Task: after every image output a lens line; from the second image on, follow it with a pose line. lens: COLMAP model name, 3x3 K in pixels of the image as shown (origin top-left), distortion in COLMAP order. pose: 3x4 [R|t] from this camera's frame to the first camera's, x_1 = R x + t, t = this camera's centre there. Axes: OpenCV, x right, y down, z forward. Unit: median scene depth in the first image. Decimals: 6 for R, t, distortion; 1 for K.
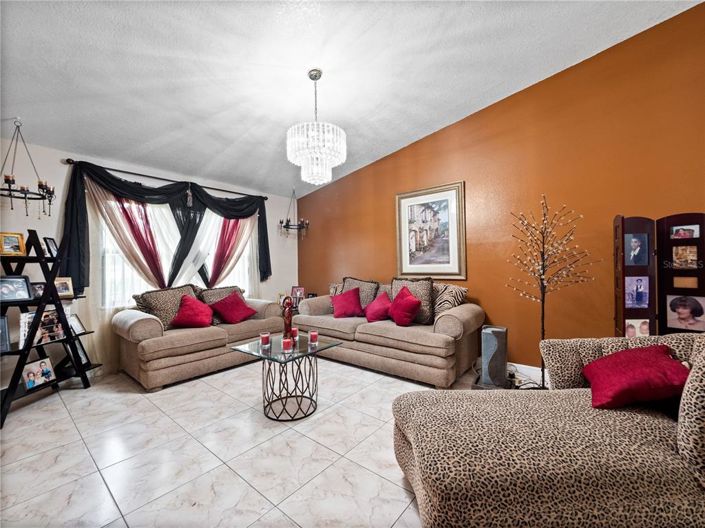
lens RADIAL K [[300.4, 0, 350.1], [0, 300.4, 265.1], [0, 0, 1]] dist [-0.003219, 0.000089]
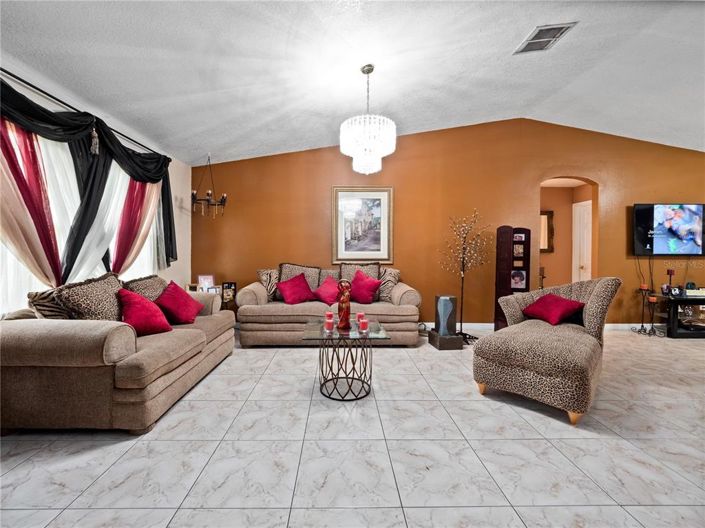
lens RADIAL K [[300.4, 0, 346.6], [0, 300.4, 260.2], [0, 0, 1]] dist [-0.003219, 0.000089]
pose [[0.753564, 0.003422, 0.657365, -0.584470], [-0.018247, 0.999710, 0.015713, 0.015021], [-0.657121, -0.023835, 0.753408, 0.159413]]
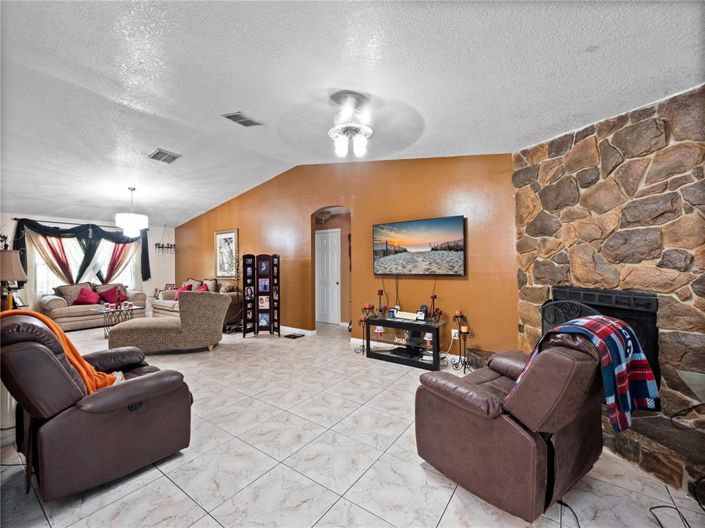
lens RADIAL K [[300.4, 0, 350.1], [0, 300.4, 266.8], [0, 0, 1]] dist [-0.003219, 0.000089]
pose [[0.997348, 0.004956, 0.072611, 0.920603], [-0.005290, 0.999976, 0.004408, -0.044925], [-0.072587, -0.004780, 0.997351, -0.928575]]
